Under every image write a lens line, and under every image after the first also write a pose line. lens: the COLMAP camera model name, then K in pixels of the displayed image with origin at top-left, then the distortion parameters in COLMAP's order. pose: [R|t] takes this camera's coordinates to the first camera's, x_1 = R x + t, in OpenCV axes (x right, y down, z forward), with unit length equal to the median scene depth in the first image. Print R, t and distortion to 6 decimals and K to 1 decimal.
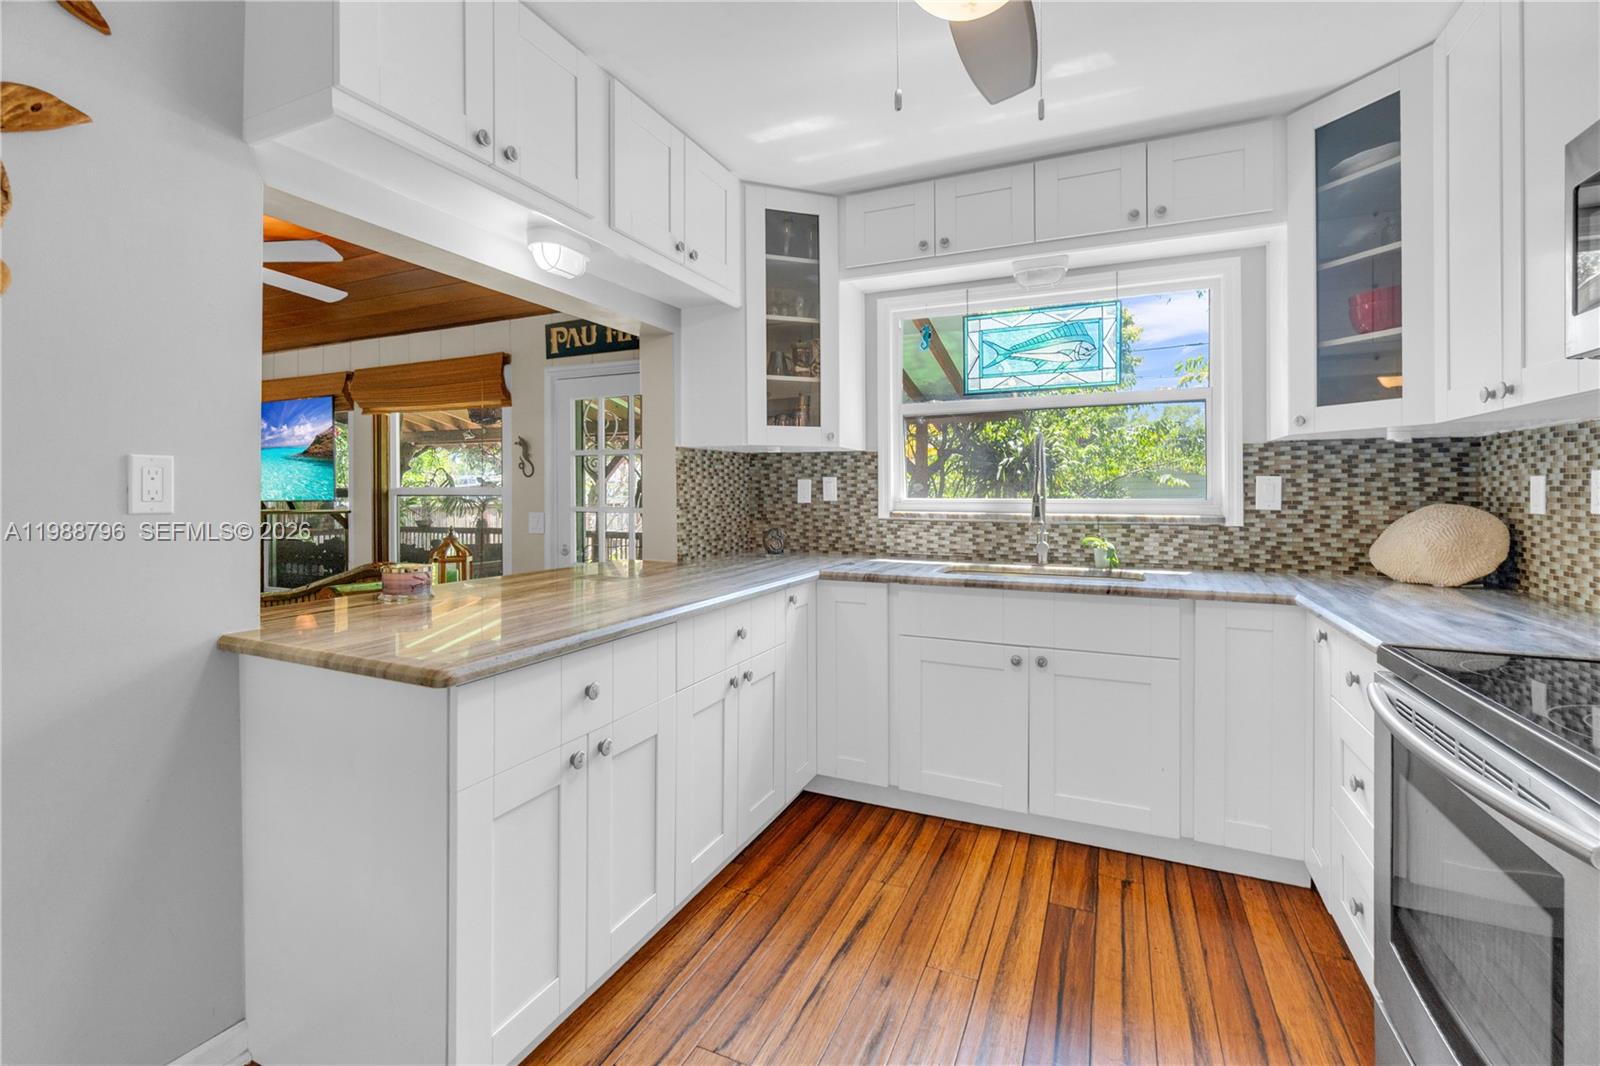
lens RADIAL K [[710.7, 0, 789.5], [0, 710.7, 490.2], [0, 0, 1]] dist [0.000898, 0.001560]
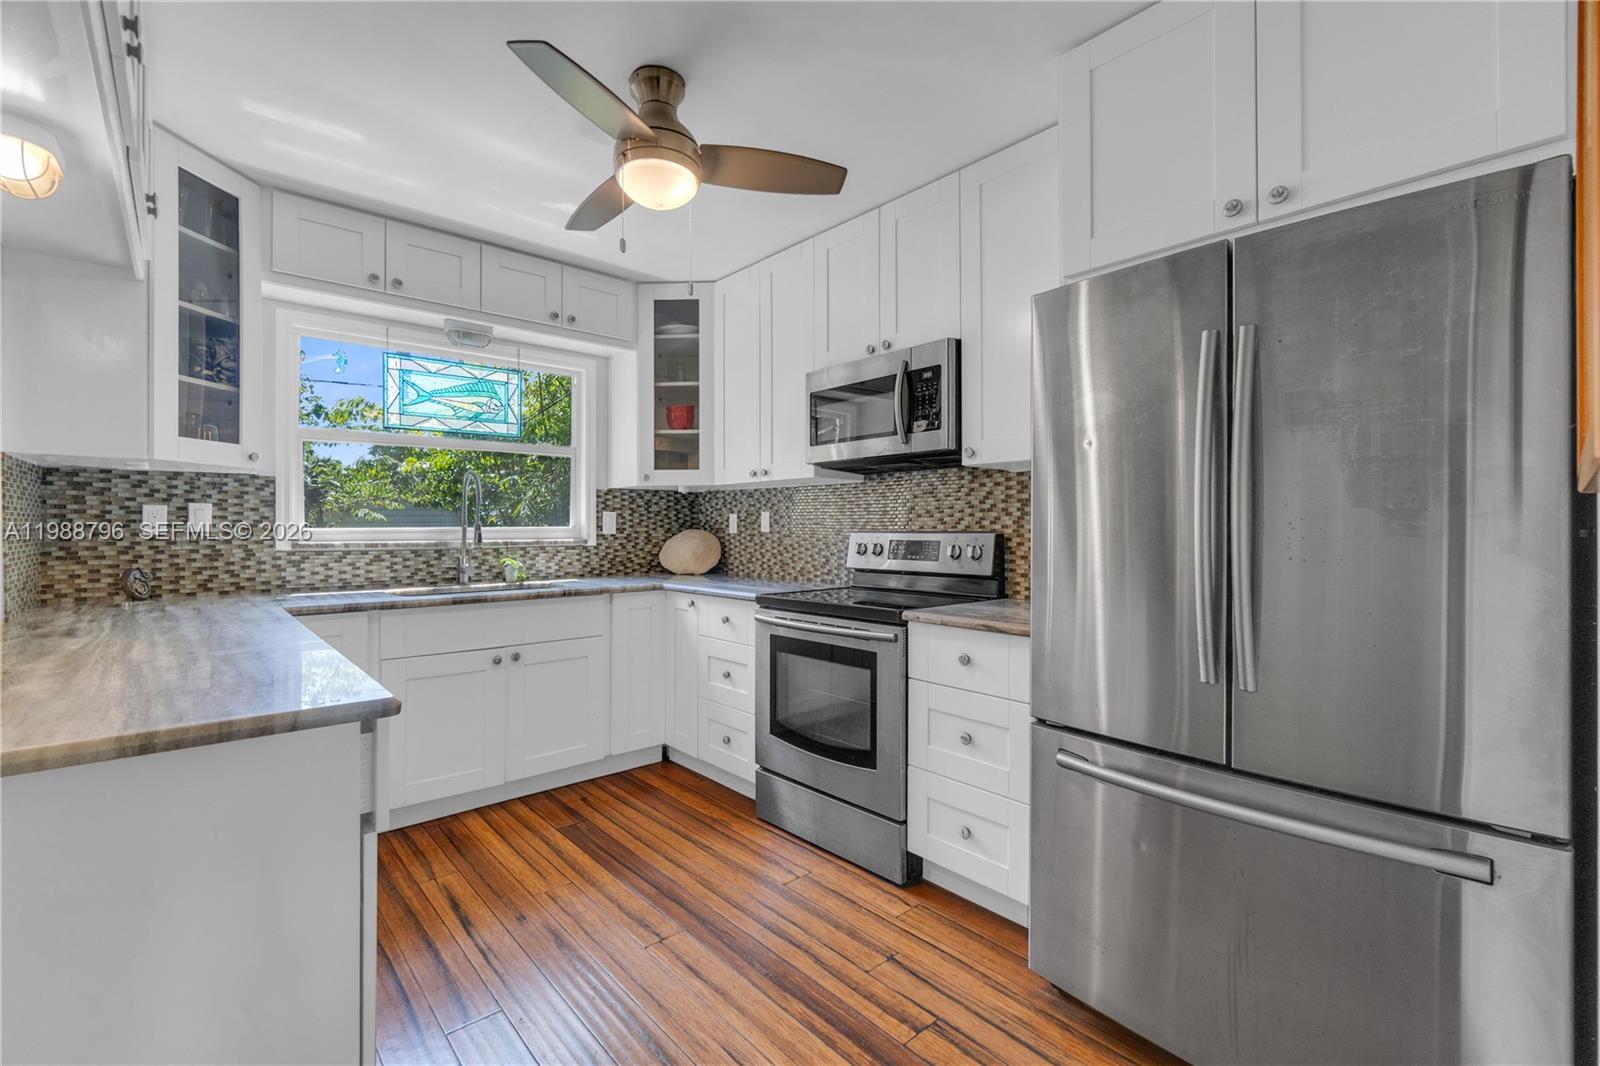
lens RADIAL K [[691.7, 0, 786.2], [0, 691.7, 523.7], [0, 0, 1]] dist [-0.000656, -0.000082]
pose [[0.410628, 0.002847, 0.911799, -0.513885], [-0.000374, 0.999996, -0.002954, 0.009974], [-0.911803, 0.000872, 0.410627, 0.062482]]
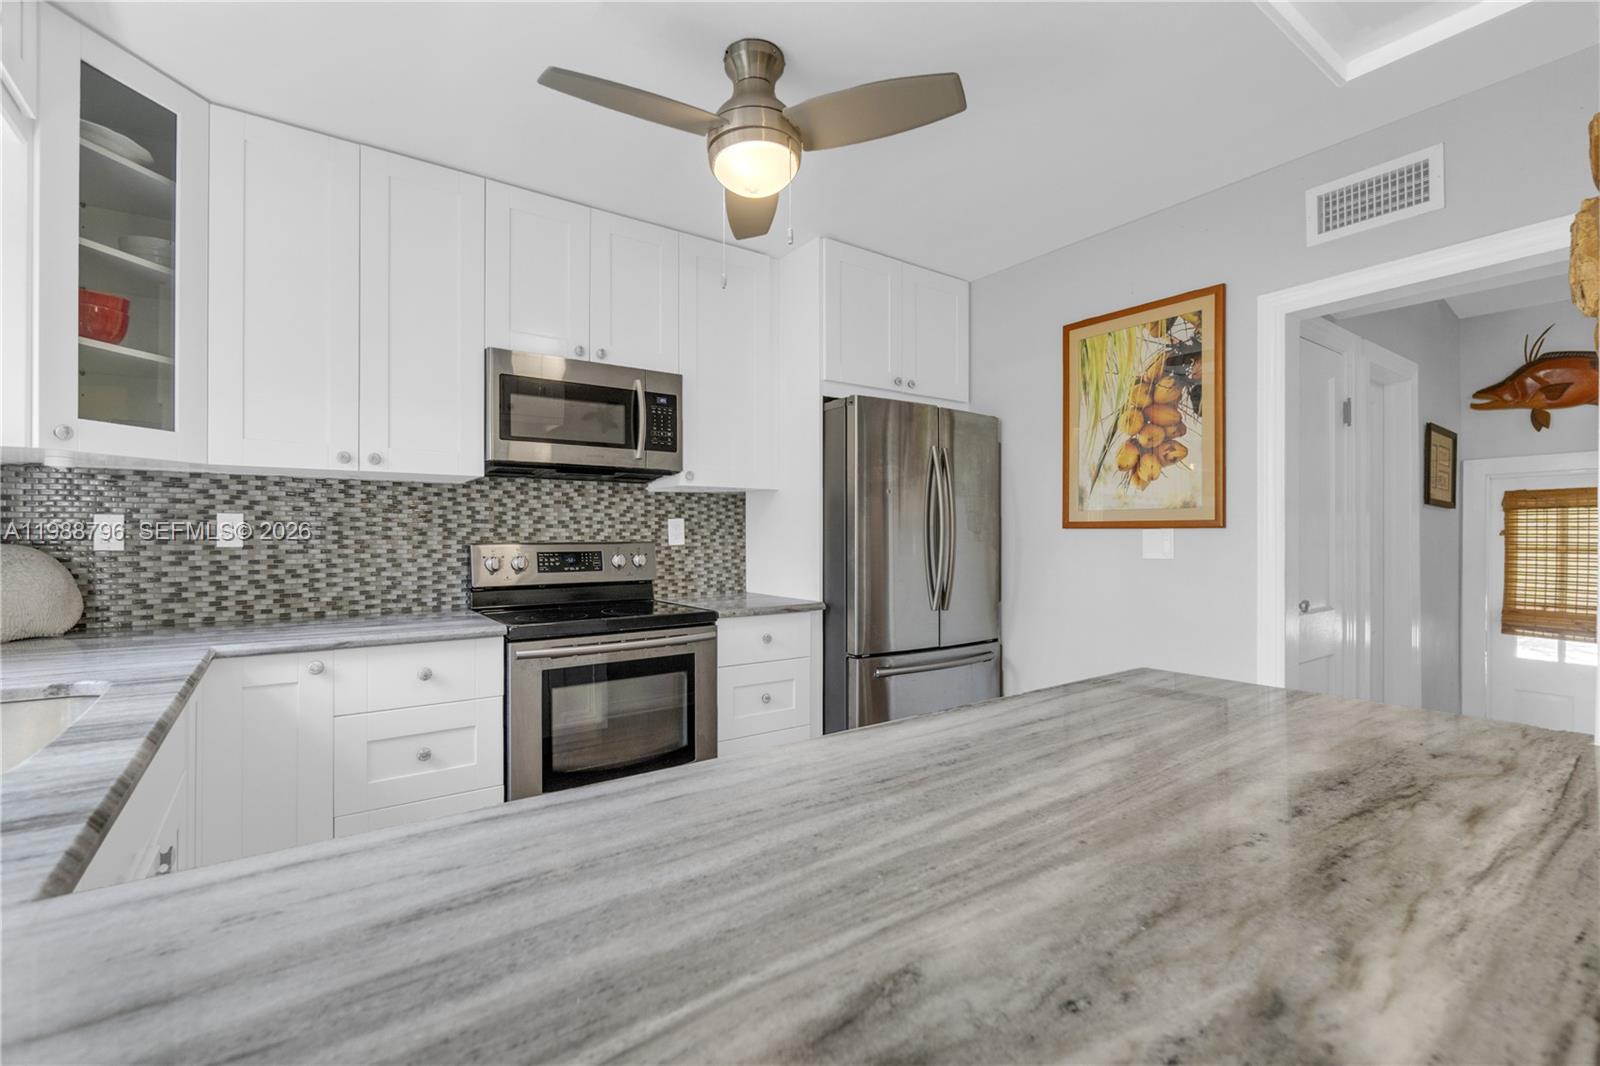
lens RADIAL K [[695.2, 0, 790.9], [0, 695.2, 532.0], [0, 0, 1]] dist [-0.002210, -0.000038]
pose [[-0.863818, 0.001255, 0.503802, -0.266131], [-0.001445, 0.999987, -0.004970, 0.007523], [-0.503802, -0.005021, -0.863805, 1.105566]]
